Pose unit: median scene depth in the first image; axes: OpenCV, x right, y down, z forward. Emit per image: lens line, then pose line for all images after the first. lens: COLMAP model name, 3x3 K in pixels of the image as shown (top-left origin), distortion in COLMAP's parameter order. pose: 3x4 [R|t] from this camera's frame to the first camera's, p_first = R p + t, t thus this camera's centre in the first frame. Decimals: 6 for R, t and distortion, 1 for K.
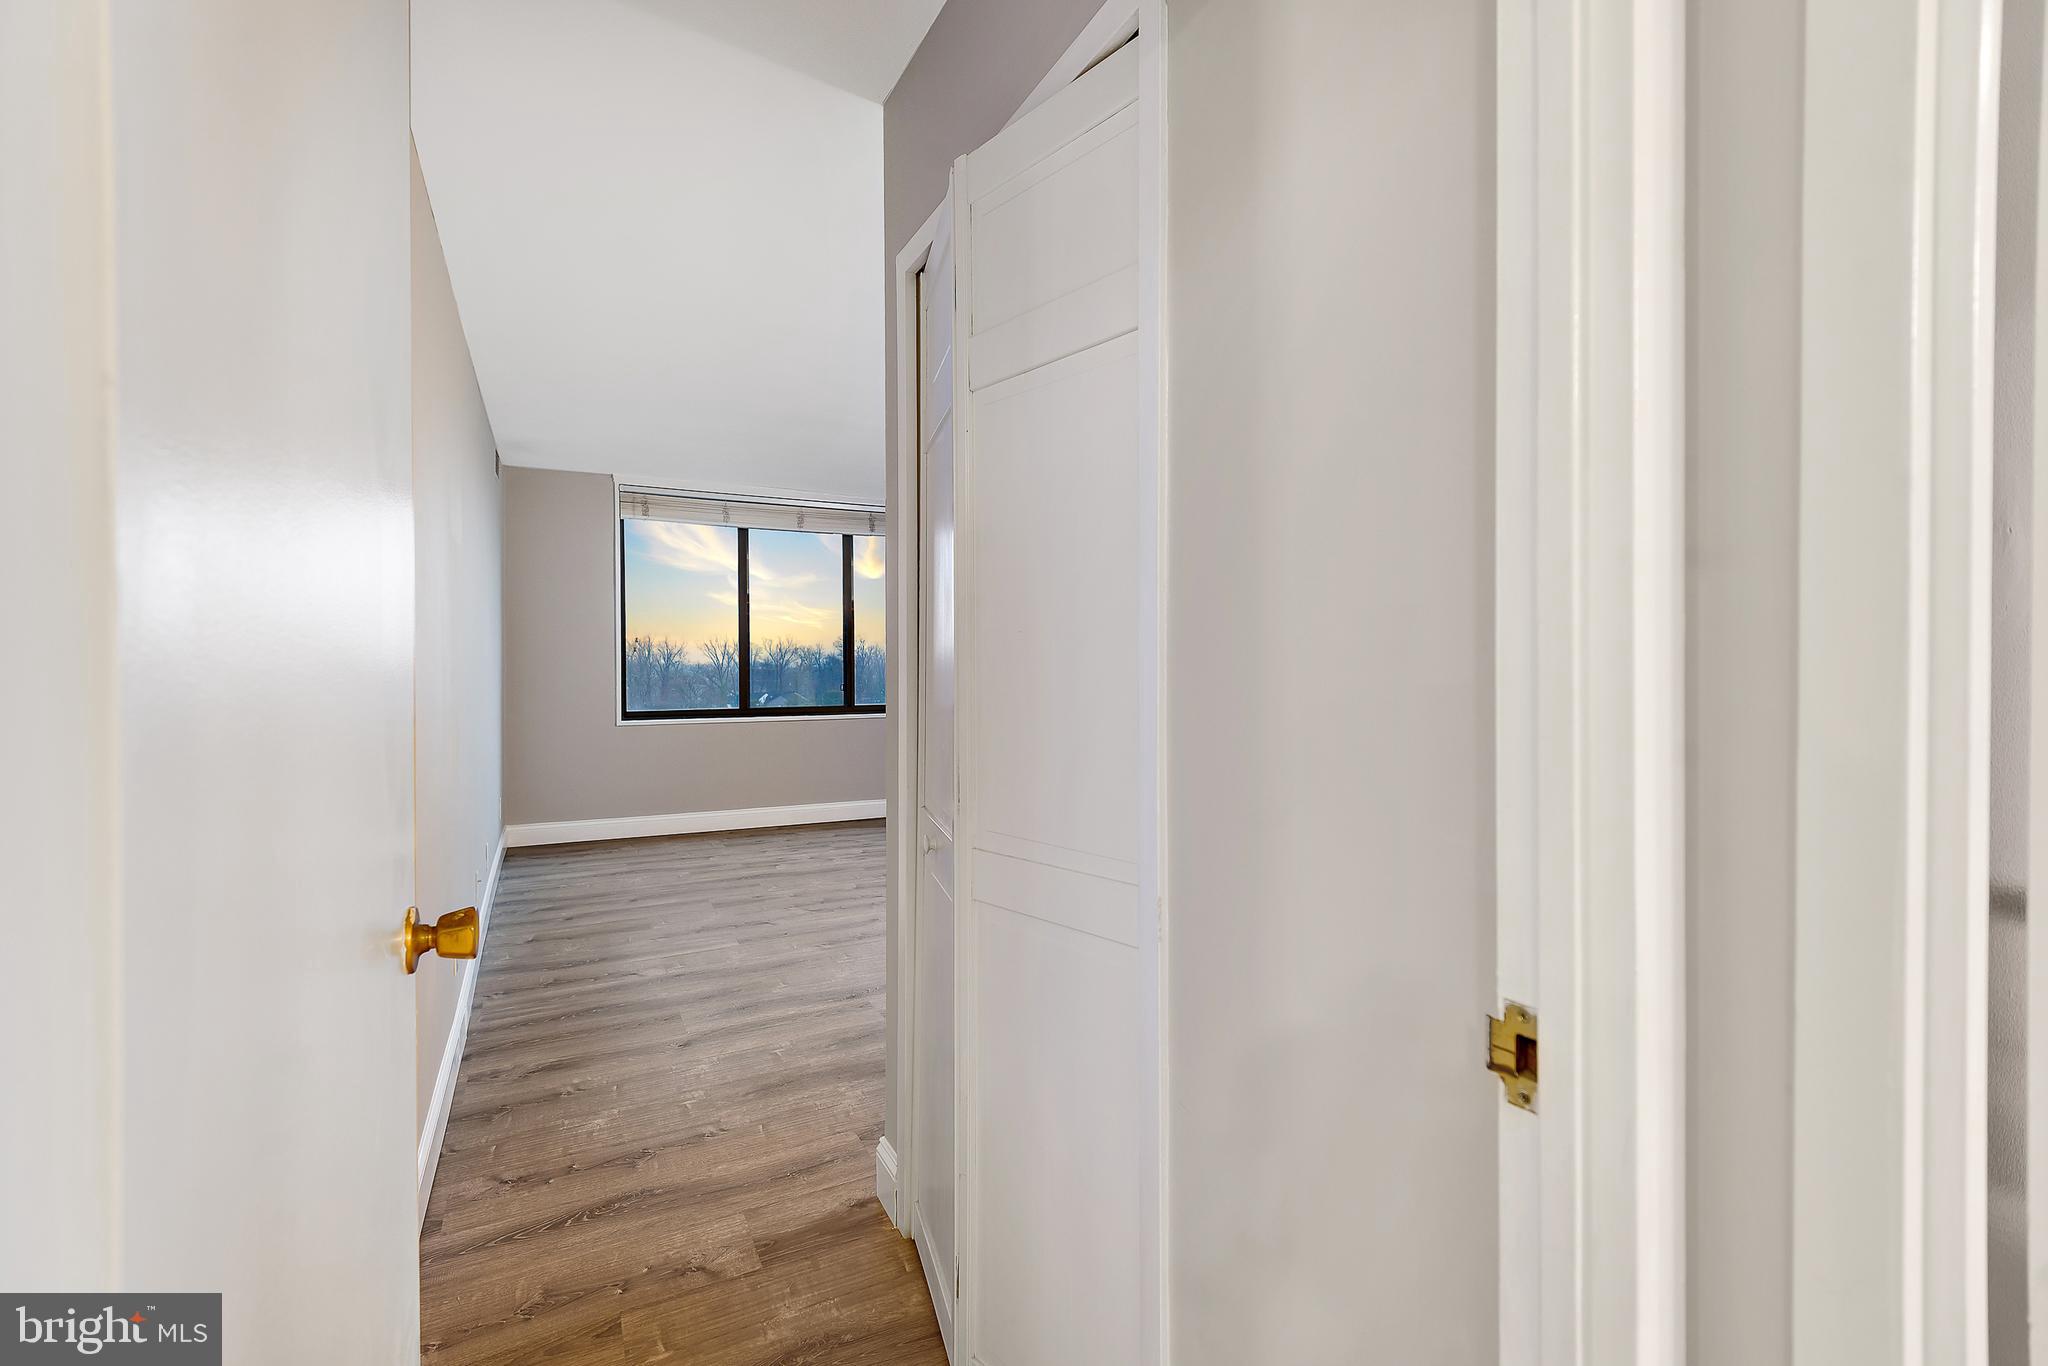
lens RADIAL K [[924.0, 0, 1005.8], [0, 924.0, 679.5], [0, 0, 1]] dist [0.024331, -0.011989]
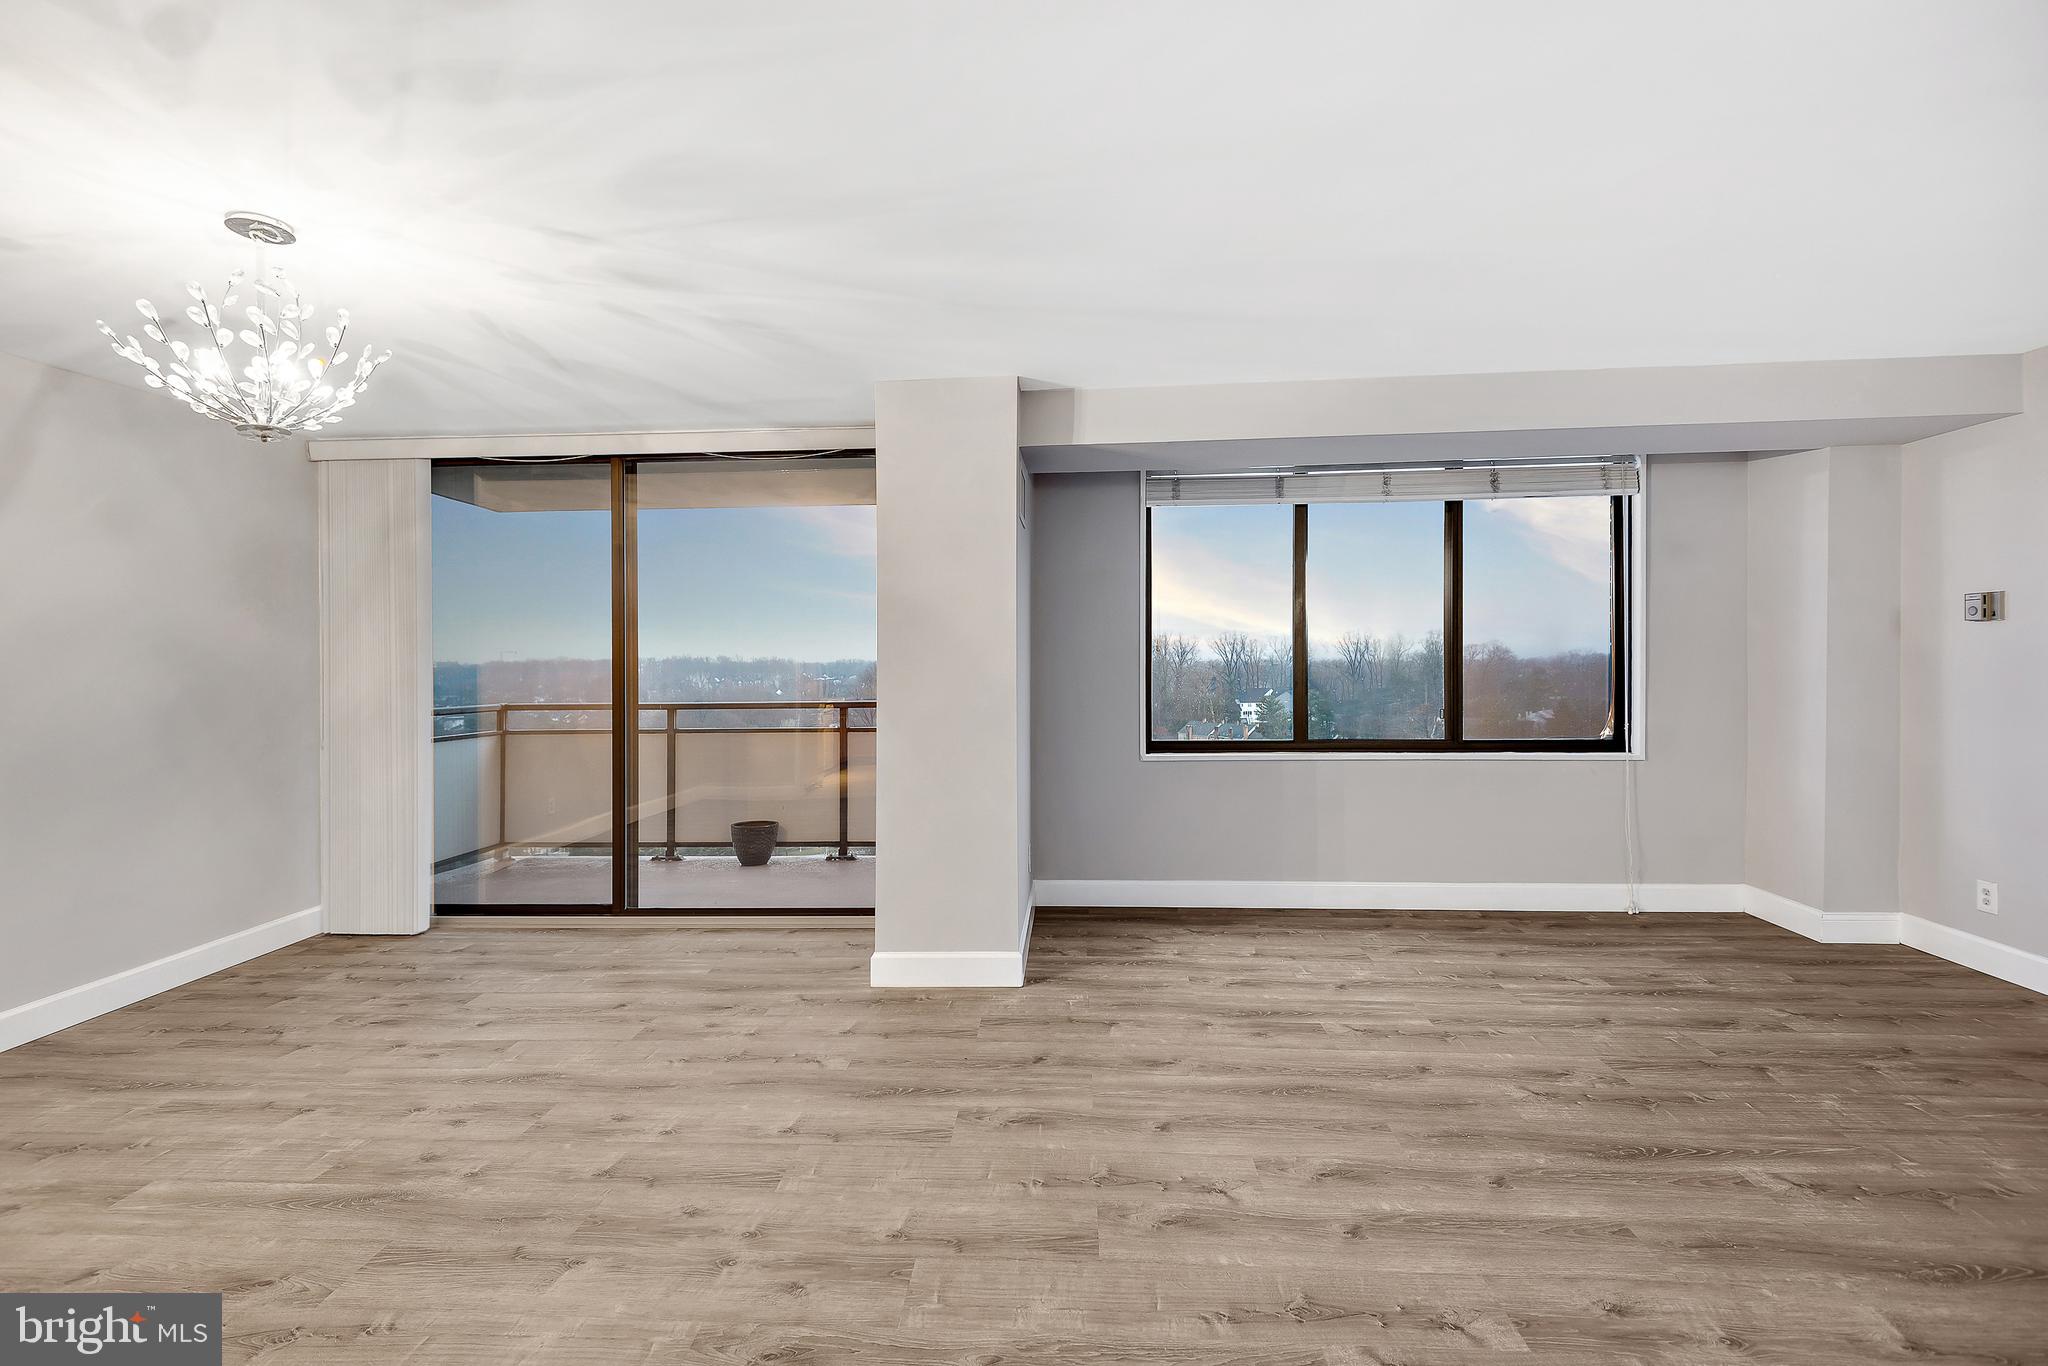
lens RADIAL K [[924.0, 0, 1019.9], [0, 924.0, 677.2], [0, 0, 1]] dist [0.024331, -0.011989]
pose [[0.866601, 0.007386, -0.498946, -0.095561], [-0.007000, 0.999972, 0.002644, -0.021510], [0.498952, 0.001202, 0.866629, 0.215062]]
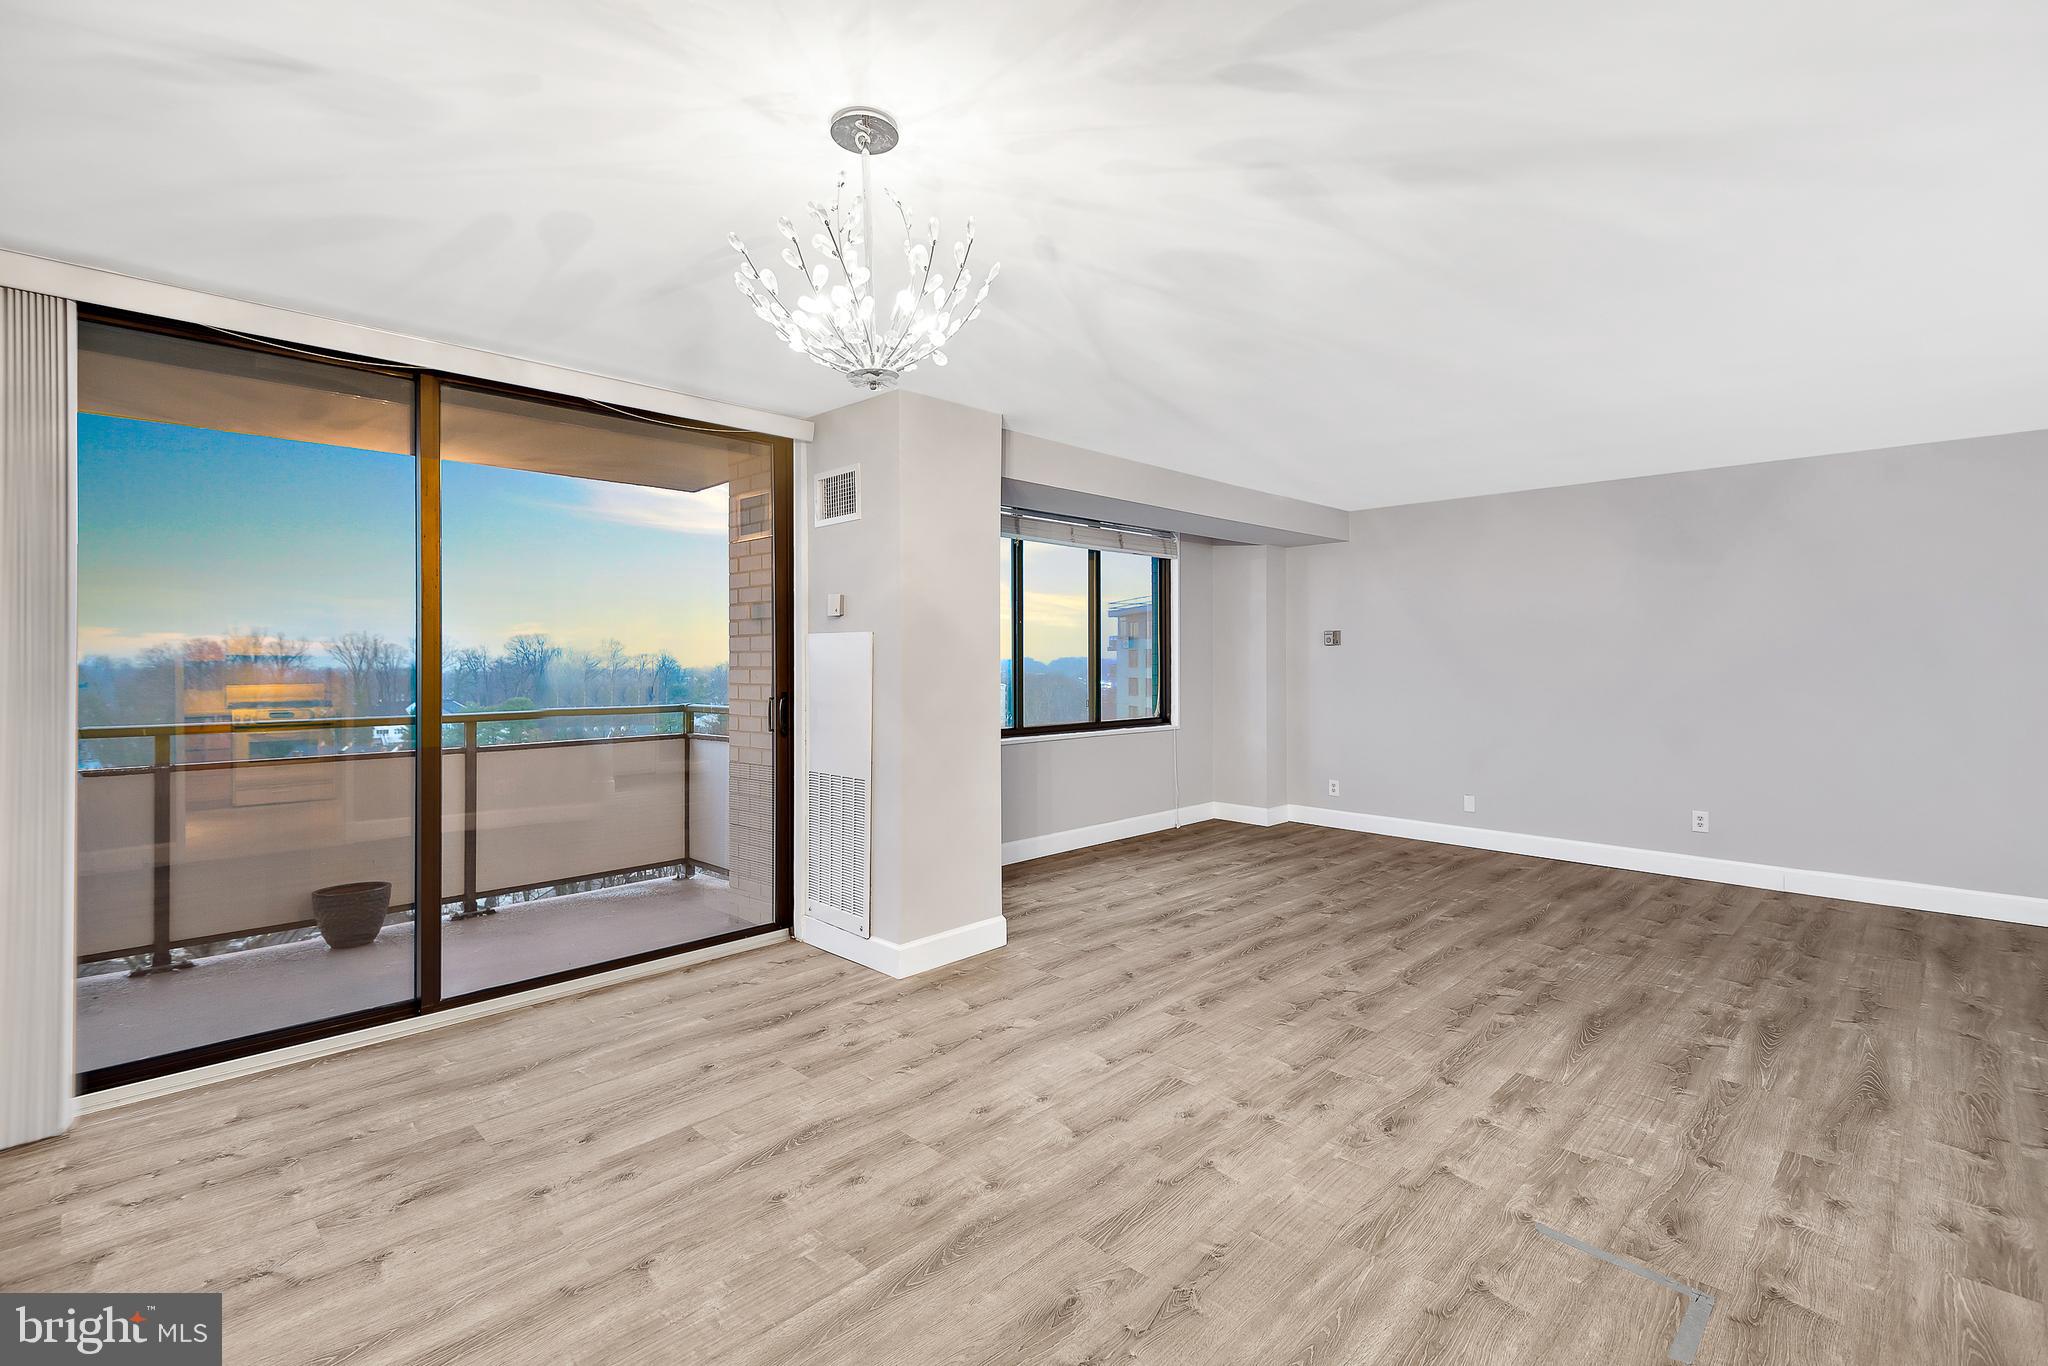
lens RADIAL K [[924.0, 0, 1020.9], [0, 924.0, 683.9], [0, 0, 1]] dist [0.024331, -0.011989]
pose [[0.948586, -0.006043, 0.316462, -0.562075], [0.006230, 0.999981, 0.000422, -0.014883], [-0.316459, 0.001572, 0.948605, 0.086282]]
